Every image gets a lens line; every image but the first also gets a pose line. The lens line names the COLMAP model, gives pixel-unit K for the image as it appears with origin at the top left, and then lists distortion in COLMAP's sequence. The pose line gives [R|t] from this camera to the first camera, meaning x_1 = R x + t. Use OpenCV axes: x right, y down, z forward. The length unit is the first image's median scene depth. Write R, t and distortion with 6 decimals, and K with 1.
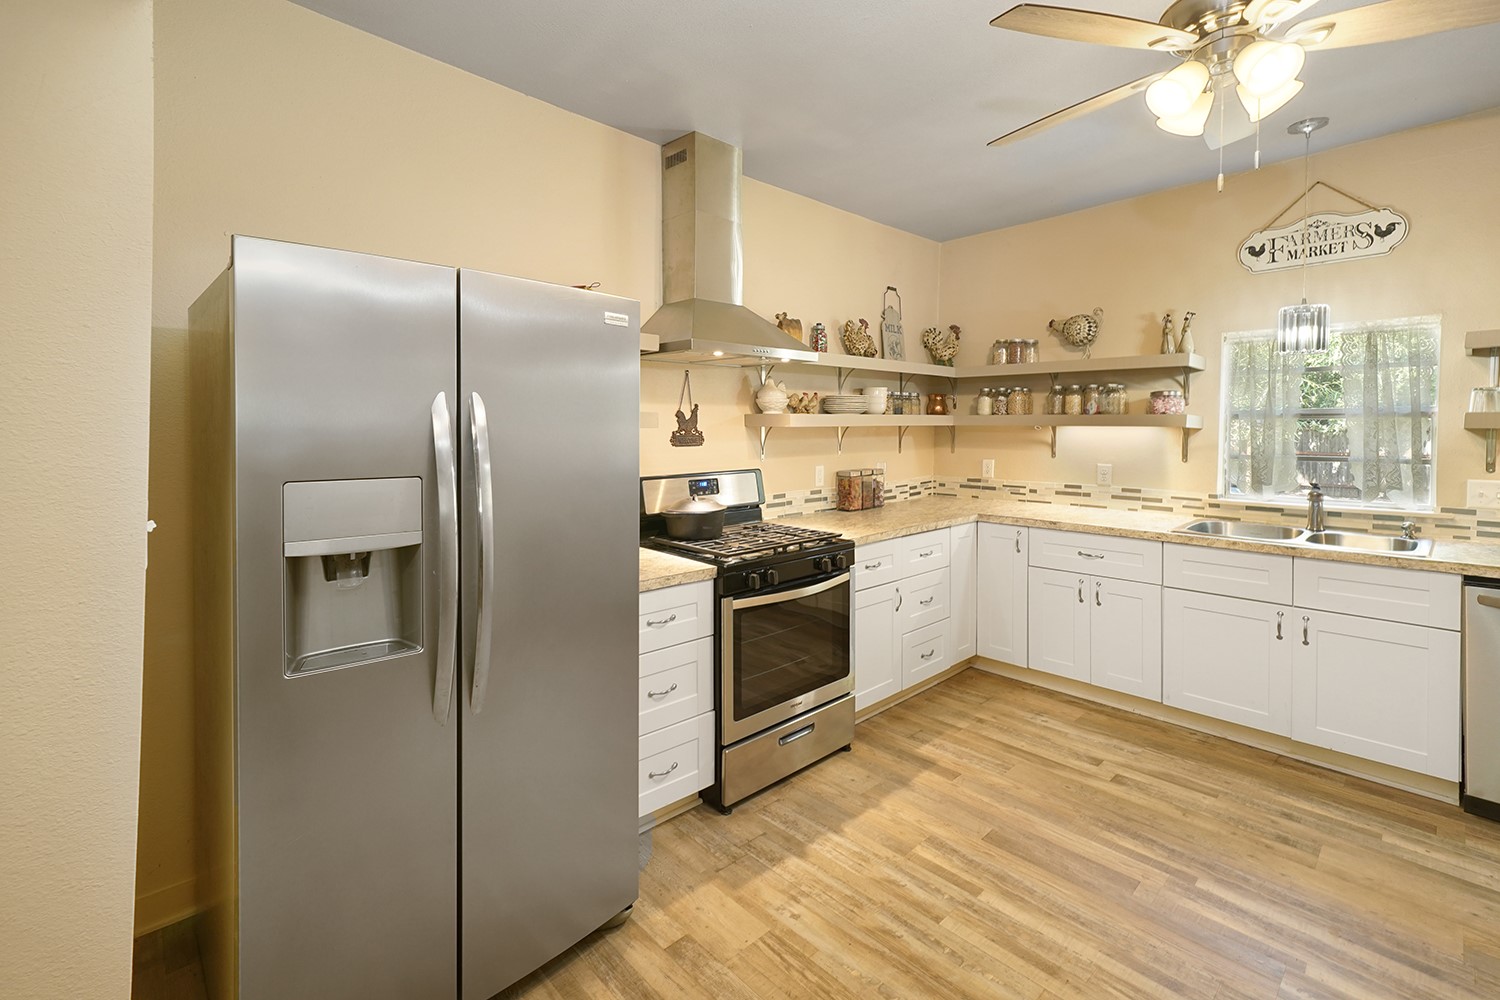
lens RADIAL K [[666.8, 0, 726.5], [0, 666.8, 440.0], [0, 0, 1]] dist [0.002576, 0.000817]
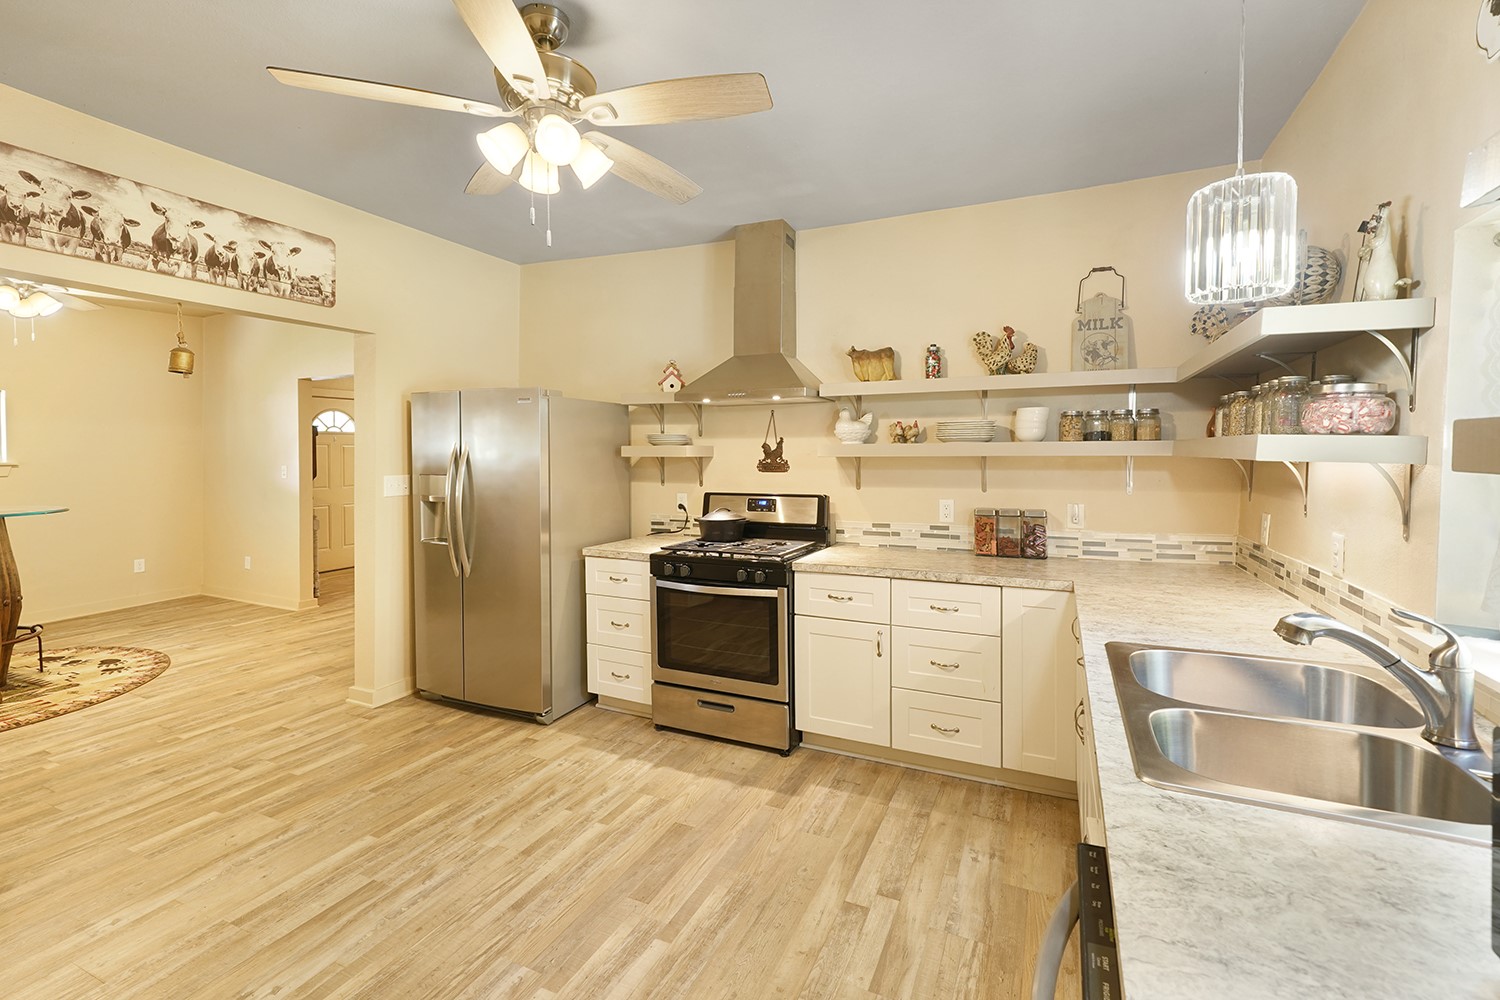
lens RADIAL K [[654.0, 0, 743.9], [0, 654.0, 470.8], [0, 0, 1]] dist [0.004233, 0.000737]
pose [[0.388379, 0.026801, -0.921110, 1.049483], [-0.017543, 0.999611, 0.021689, -0.018720], [0.921333, 0.007736, 0.388698, 0.489298]]
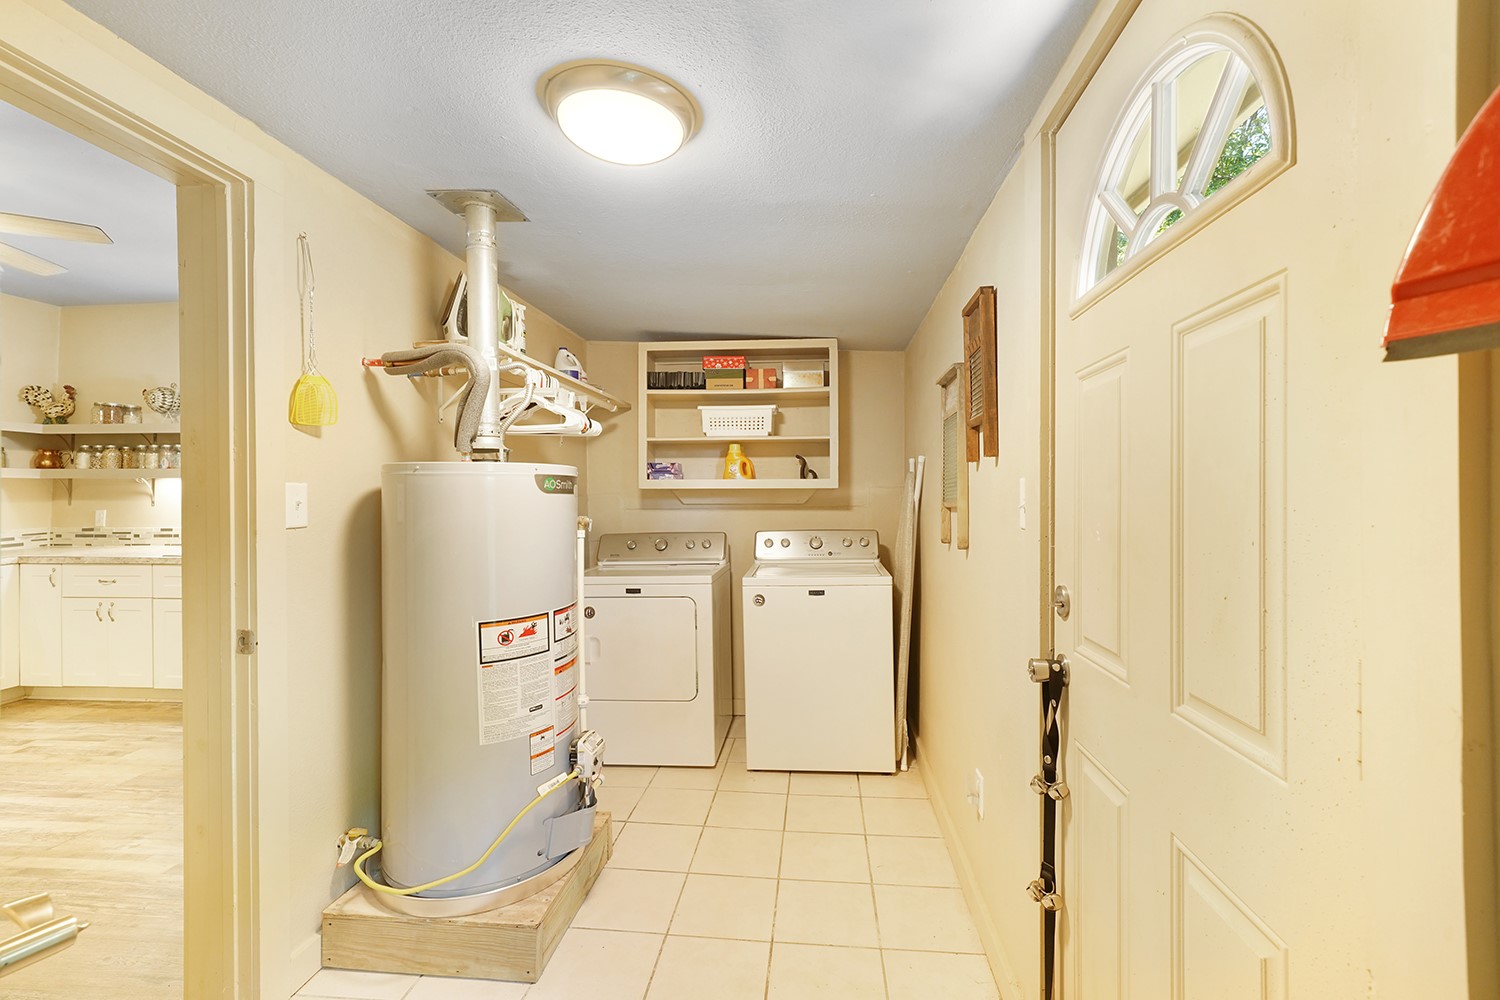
lens RADIAL K [[650.1, 0, 765.2], [0, 650.1, 495.3], [0, 0, 1]] dist [0.003228, 0.001278]
pose [[0.741401, -0.003951, 0.671051, 0.679844], [0.015912, 0.999805, -0.011693, 0.049412], [-0.670874, 0.019346, 0.741319, -0.759938]]
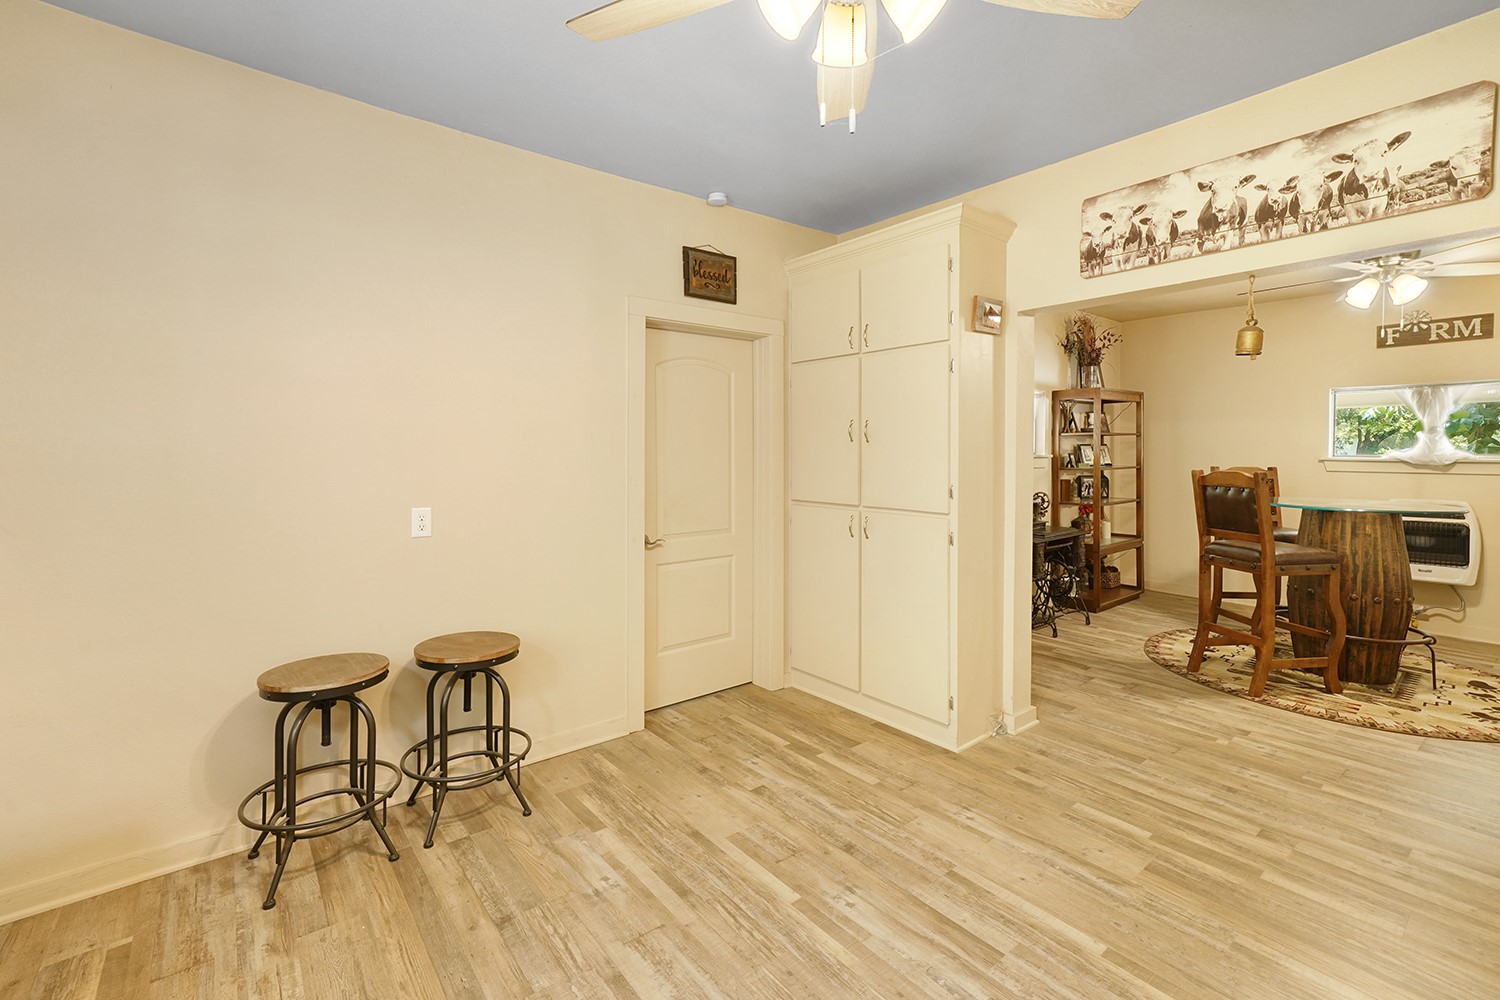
lens RADIAL K [[672.9, 0, 753.2], [0, 672.9, 466.3], [0, 0, 1]] dist [0.000105, 0.000852]
pose [[-0.997952, 0.001106, 0.063964, 0.442460], [0.003860, 0.999069, 0.042961, -0.022559], [-0.063857, 0.043120, -0.997027, 0.999583]]
